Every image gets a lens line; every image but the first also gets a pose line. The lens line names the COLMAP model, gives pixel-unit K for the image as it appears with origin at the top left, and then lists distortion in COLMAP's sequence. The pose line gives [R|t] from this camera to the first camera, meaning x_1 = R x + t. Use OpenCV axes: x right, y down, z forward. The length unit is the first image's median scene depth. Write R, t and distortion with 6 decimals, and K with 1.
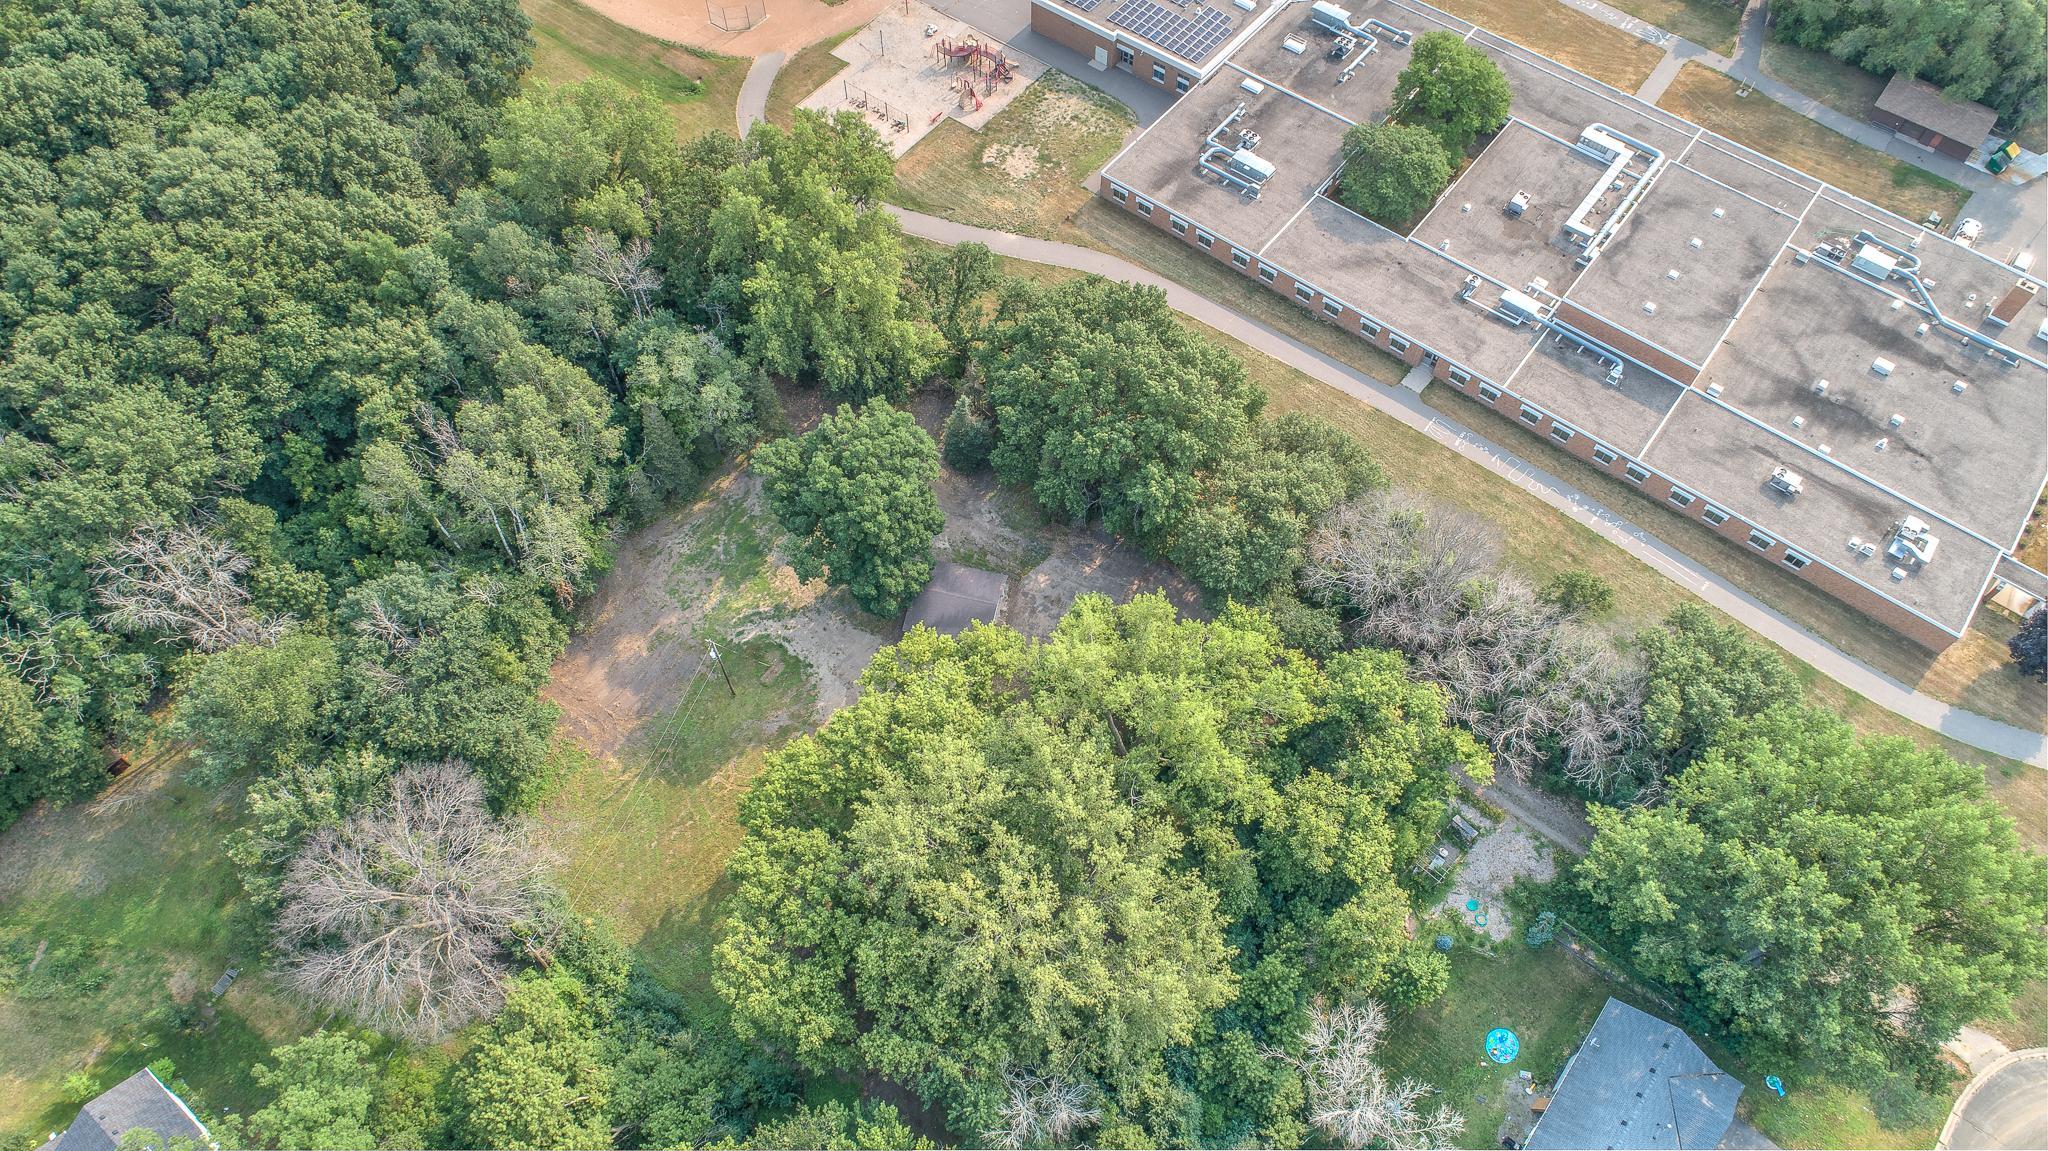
lens RADIAL K [[1389.8, 0, 1019.6], [0, 1389.8, 571.3], [0, 0, 1]] dist [-0.019442, 0.005133]
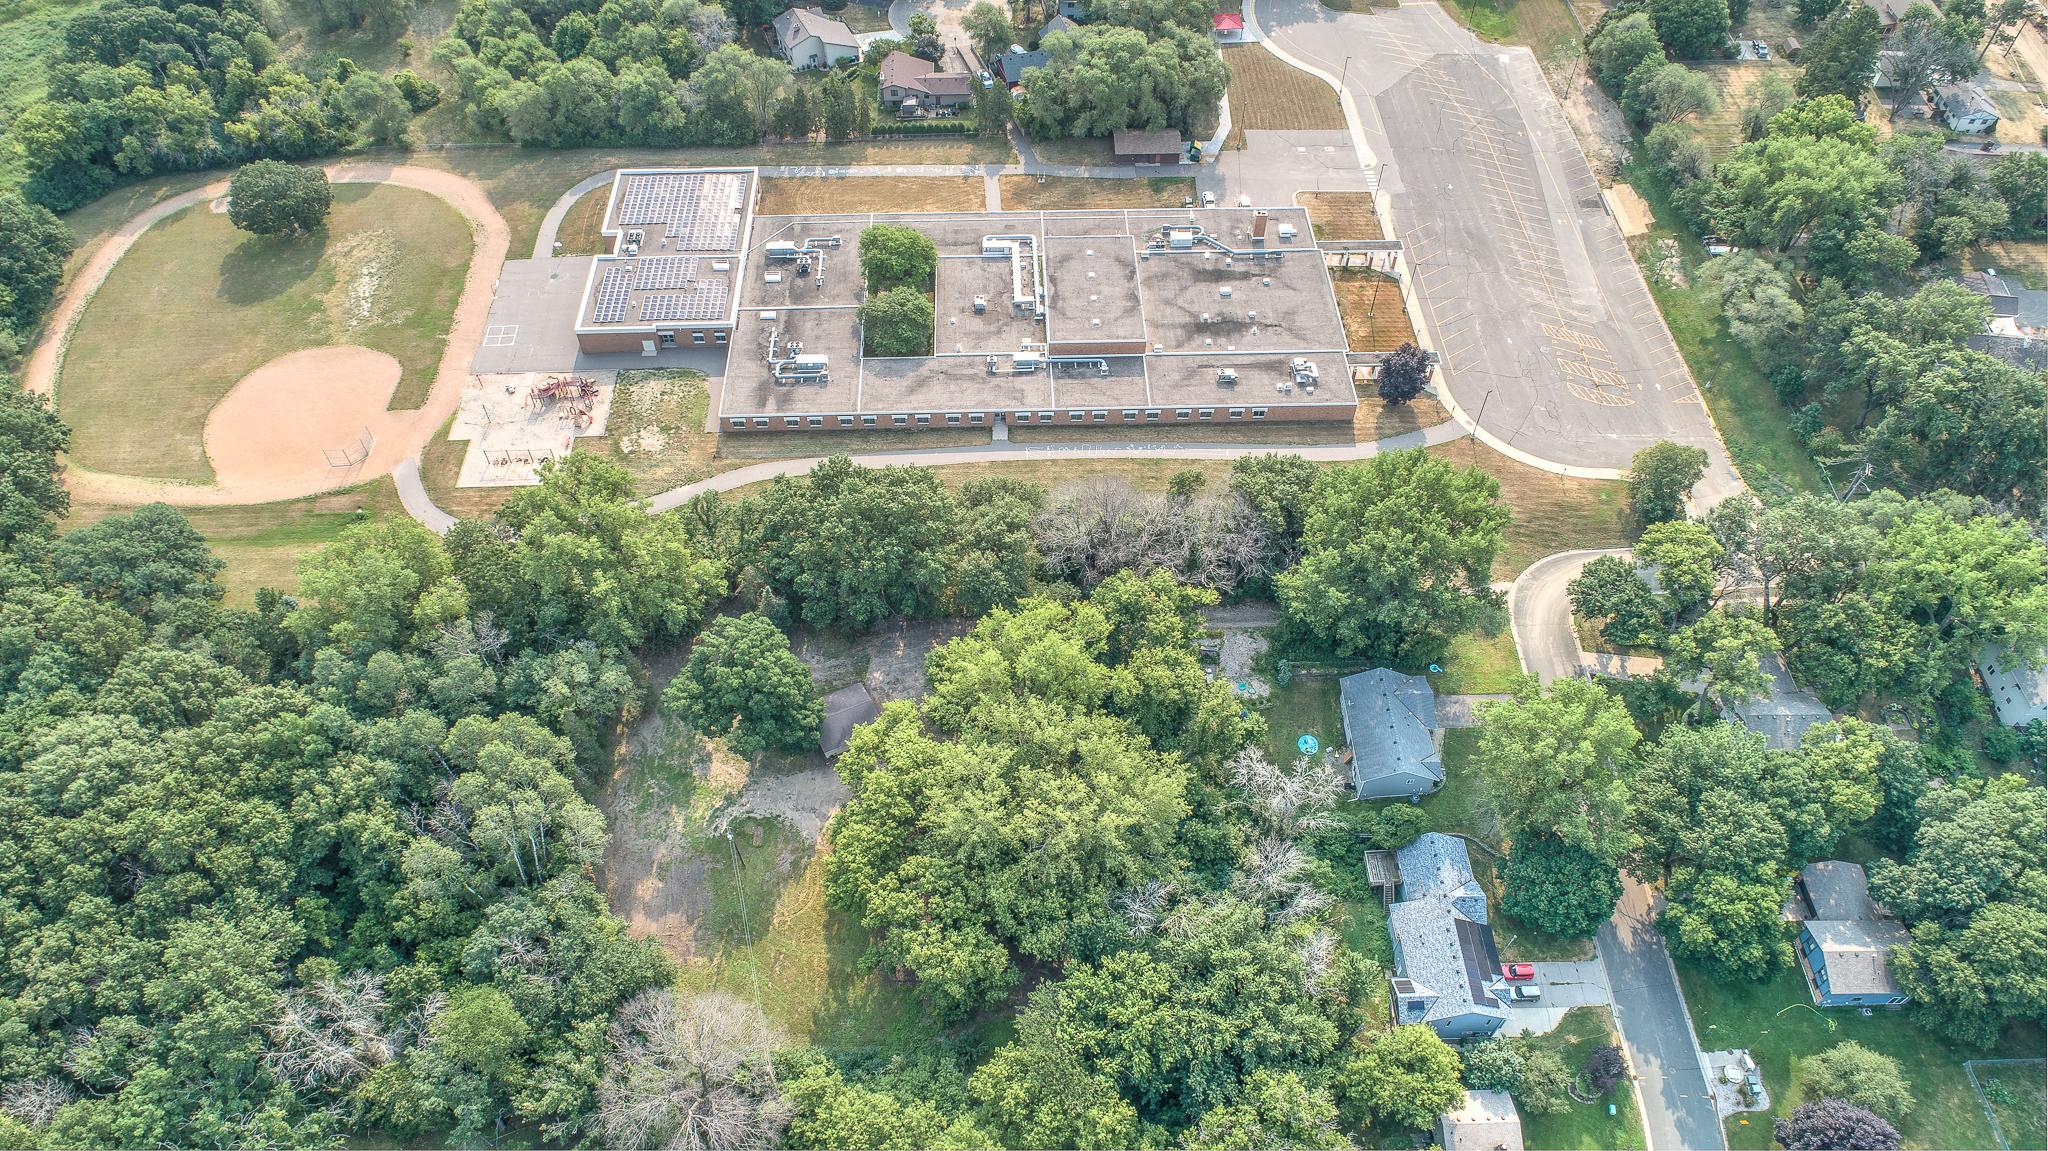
lens RADIAL K [[1389.8, 0, 1028.0], [0, 1389.8, 568.8], [0, 0, 1]] dist [-0.019442, 0.005133]
pose [[0.766902, -0.494070, 0.409581, -0.381128], [0.544198, 0.838928, -0.006976, 0.008665], [-0.340162, 0.228243, 0.912247, -0.328063]]
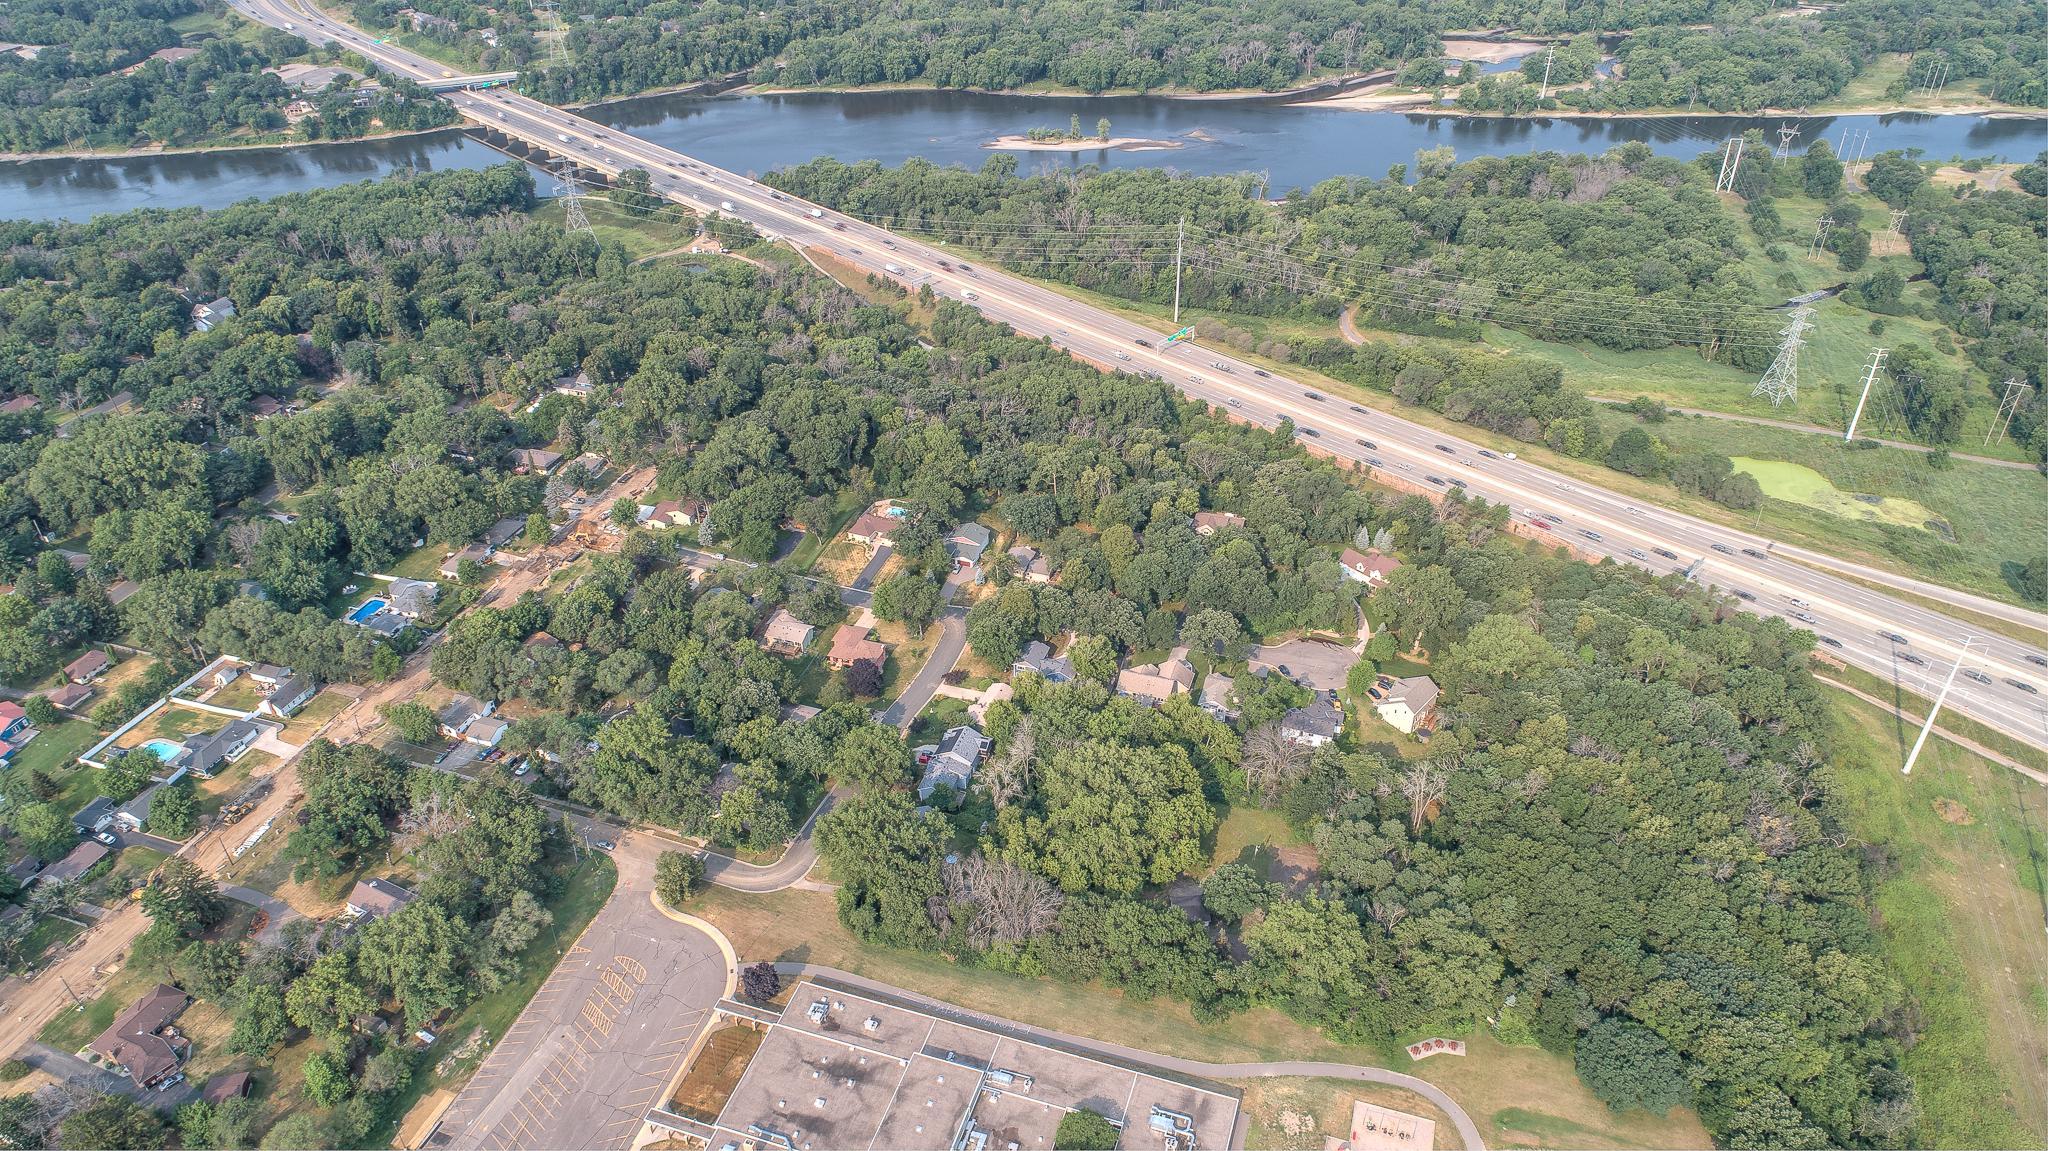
lens RADIAL K [[1389.8, 0, 1026.4], [0, 1389.8, 575.4], [0, 0, 1]] dist [-0.019442, 0.005133]
pose [[-0.940780, 0.196352, -0.276366, 0.771461], [-0.284583, -0.014368, 0.958544, -2.178446], [0.184241, 0.980428, 0.069395, 0.189624]]
